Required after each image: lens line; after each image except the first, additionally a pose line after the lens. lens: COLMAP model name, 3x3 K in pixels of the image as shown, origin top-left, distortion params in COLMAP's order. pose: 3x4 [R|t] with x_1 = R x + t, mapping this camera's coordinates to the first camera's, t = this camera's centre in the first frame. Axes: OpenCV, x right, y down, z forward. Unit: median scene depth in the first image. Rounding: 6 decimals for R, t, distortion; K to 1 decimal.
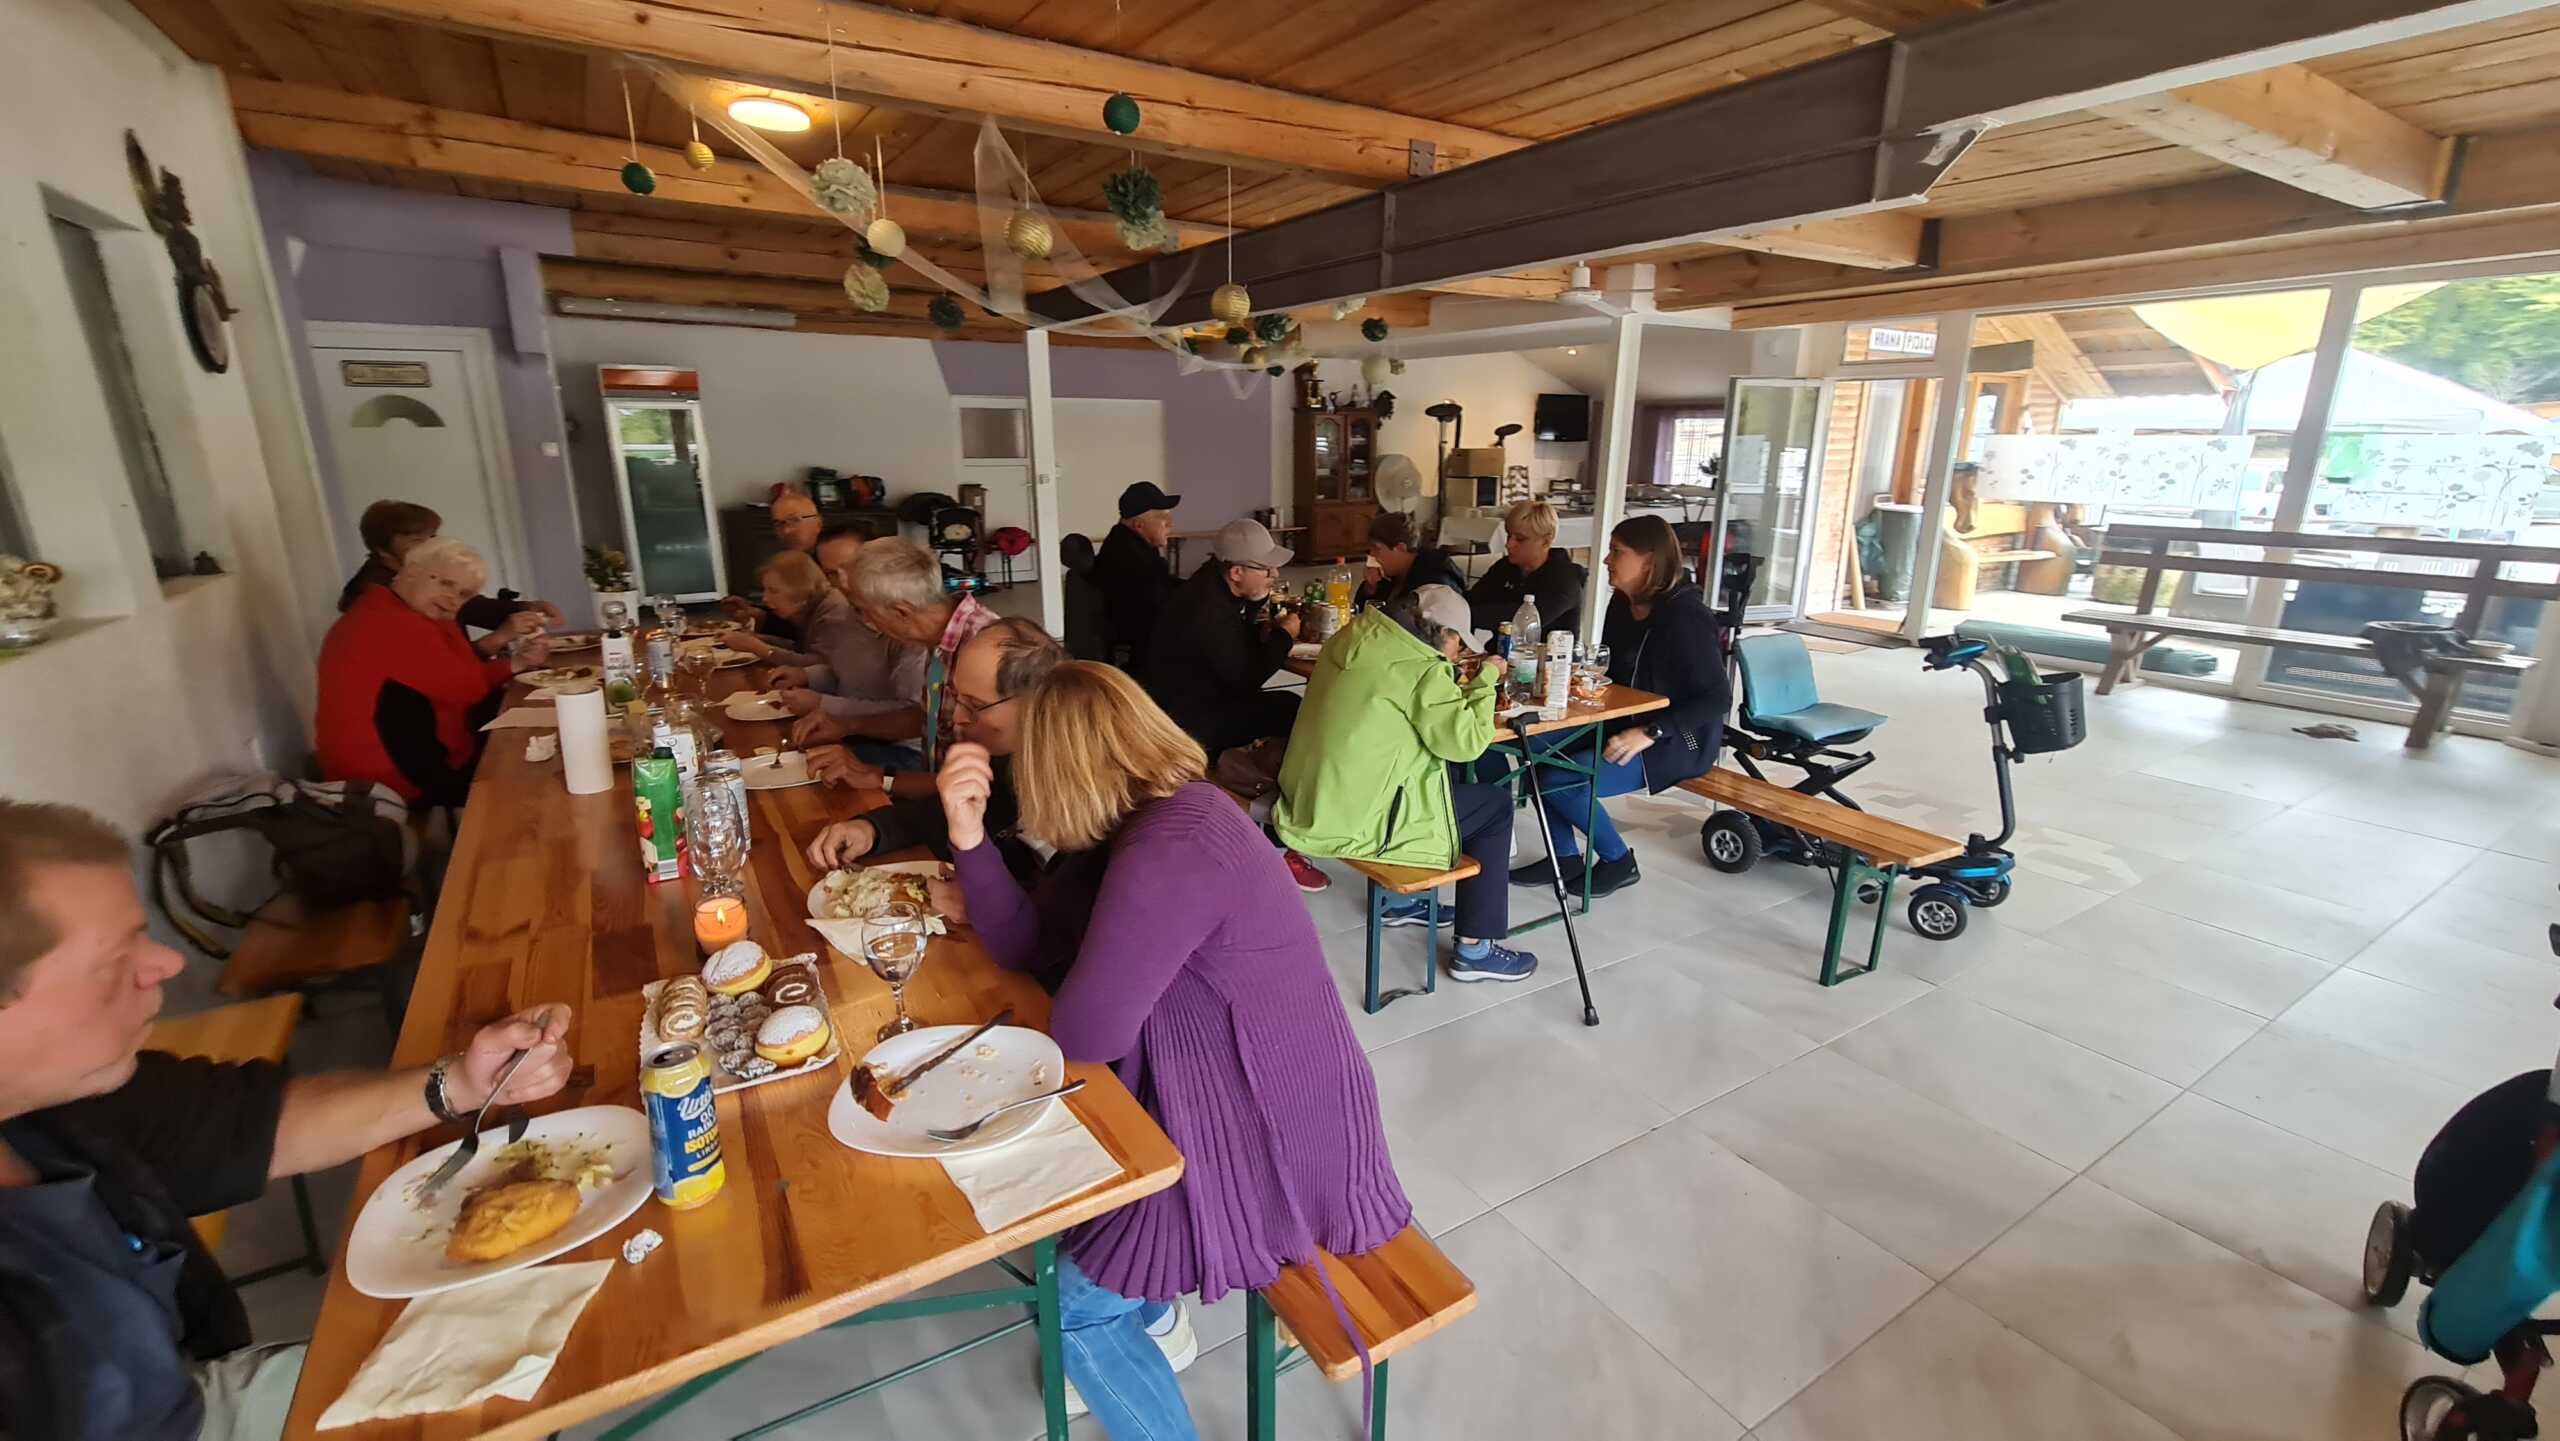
lens RADIAL K [[1049.3, 0, 1270.5], [0, 1049.3, 718.6], [0, 0, 1]] dist [0.016019, 0.000936]
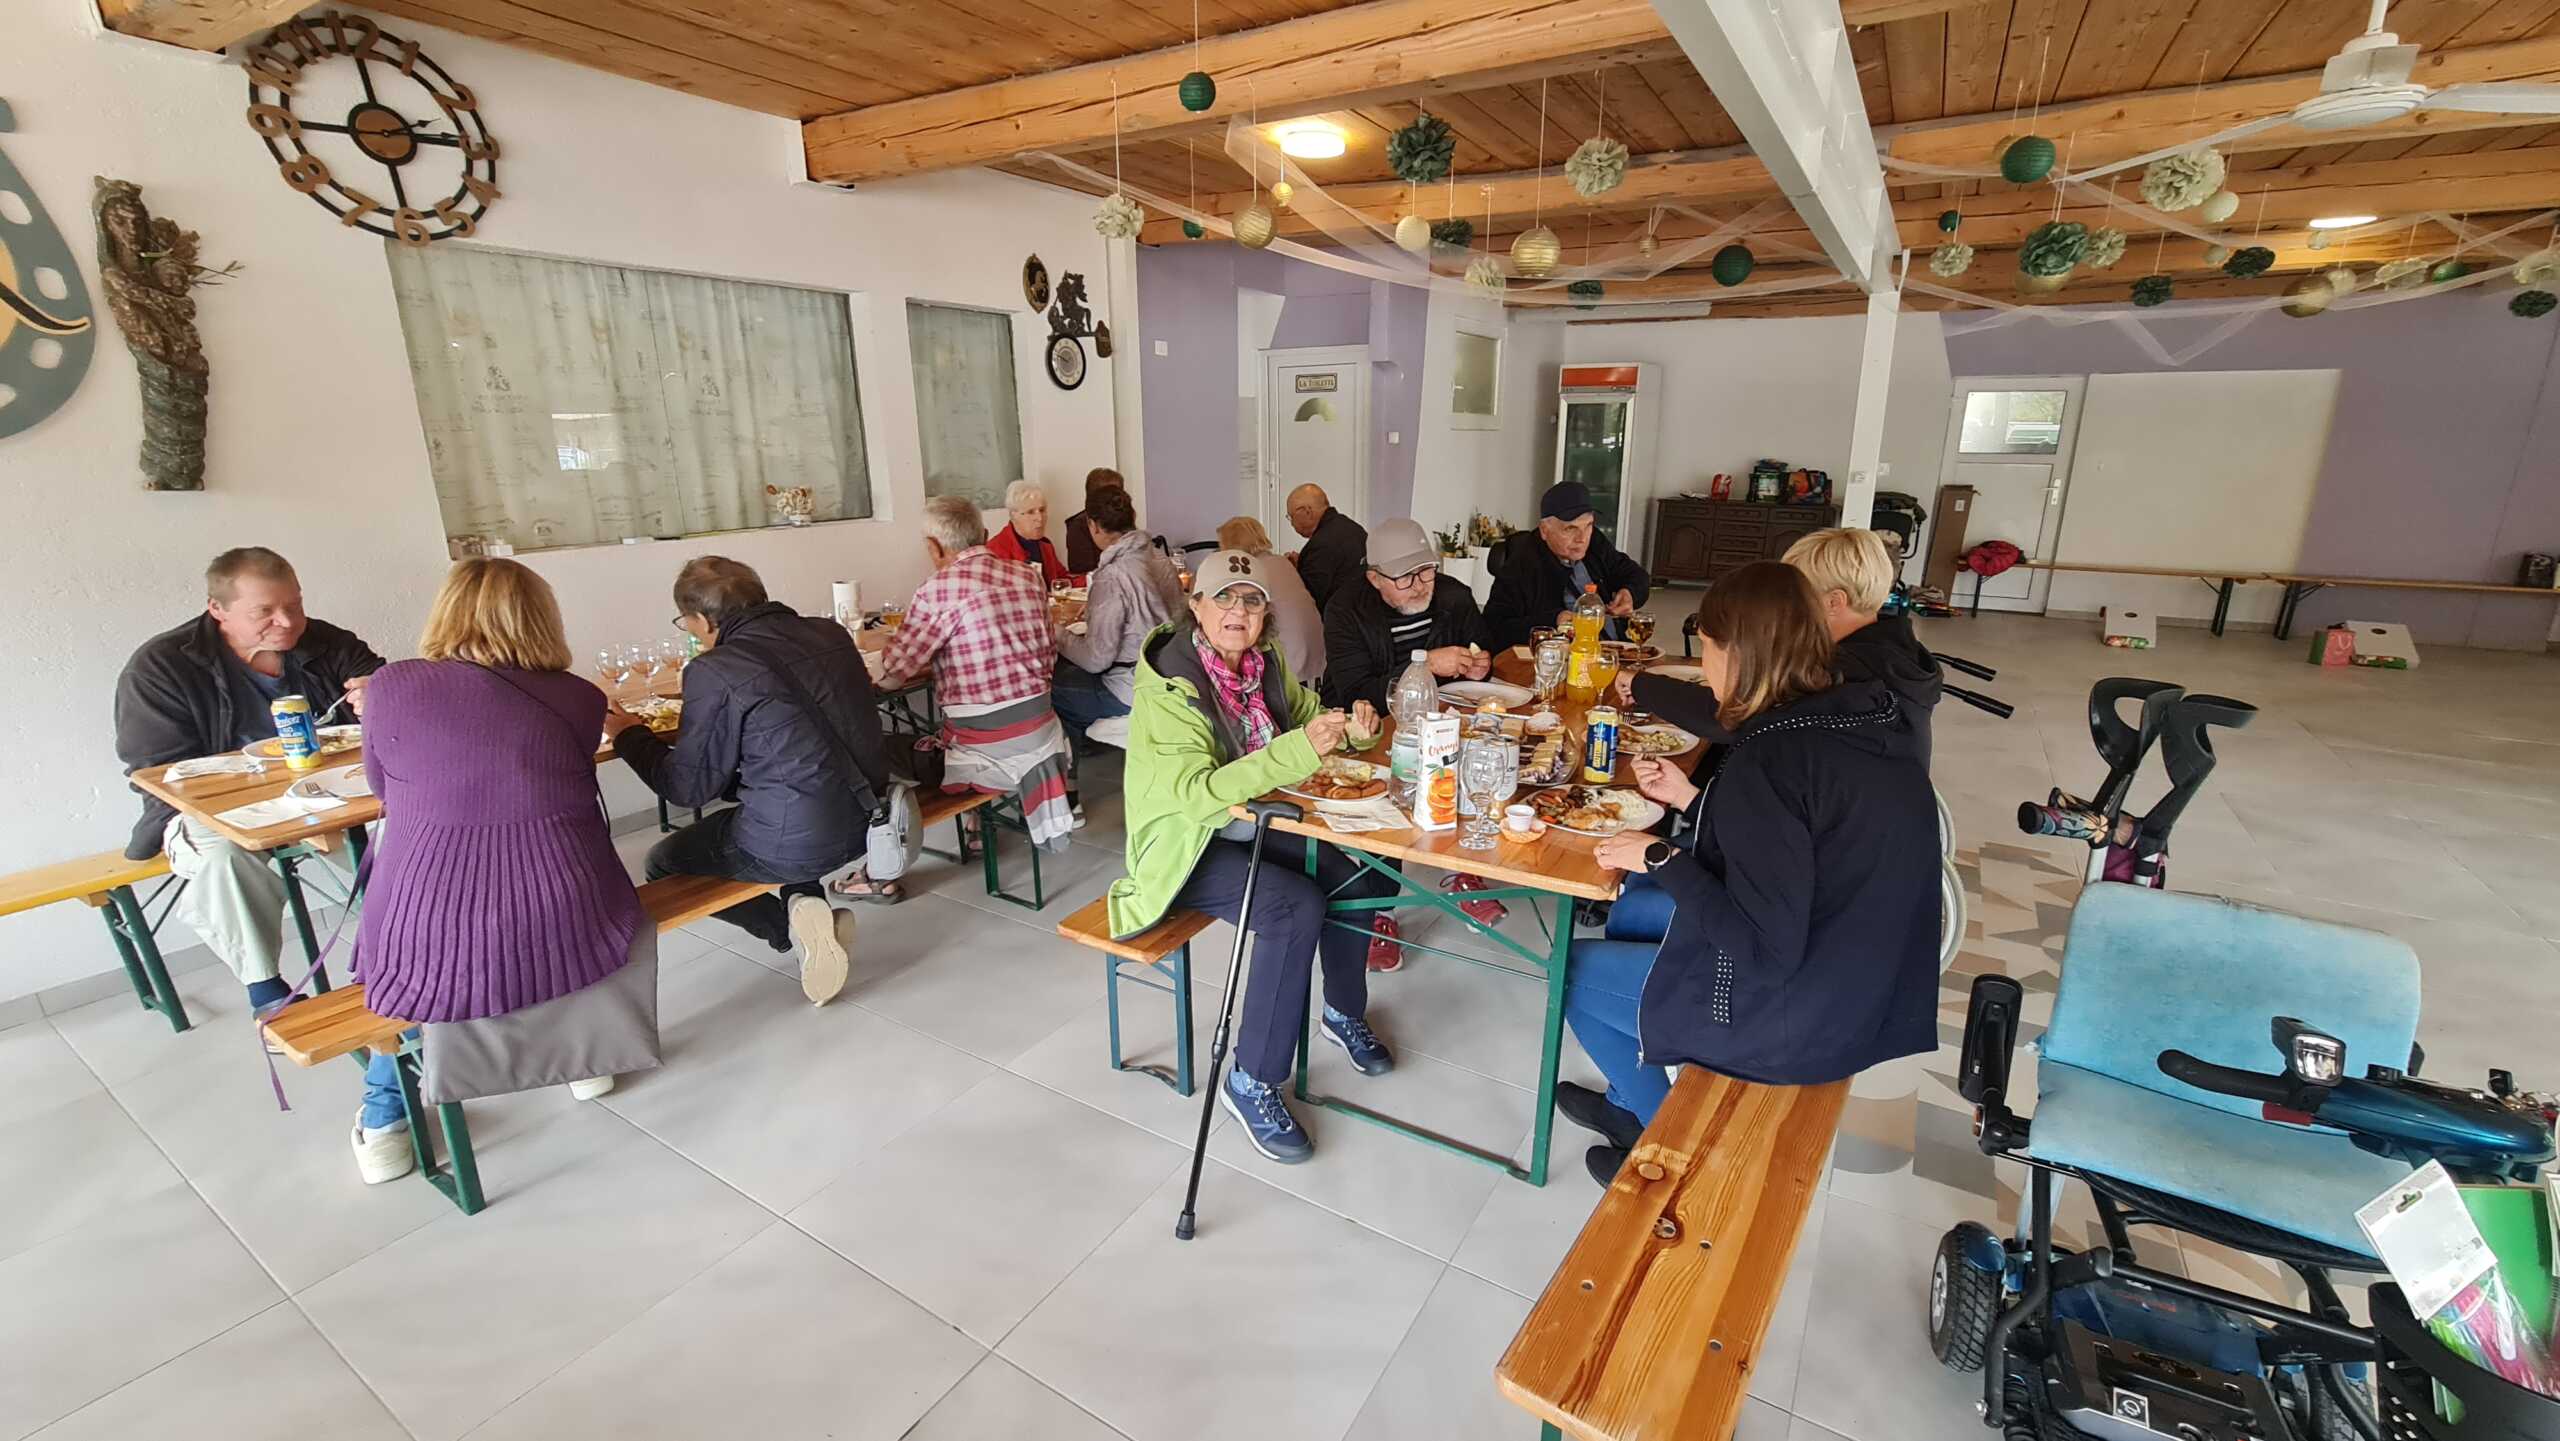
lens RADIAL K [[1049.3, 0, 1293.5], [0, 1049.3, 712.4], [0, 0, 1]] dist [0.016019, 0.000936]
pose [[0.457063, 0.236704, -0.857359, 0.210166], [-0.235573, 0.961730, 0.139934, -0.042148], [0.857670, 0.138012, 0.495332, 0.157899]]
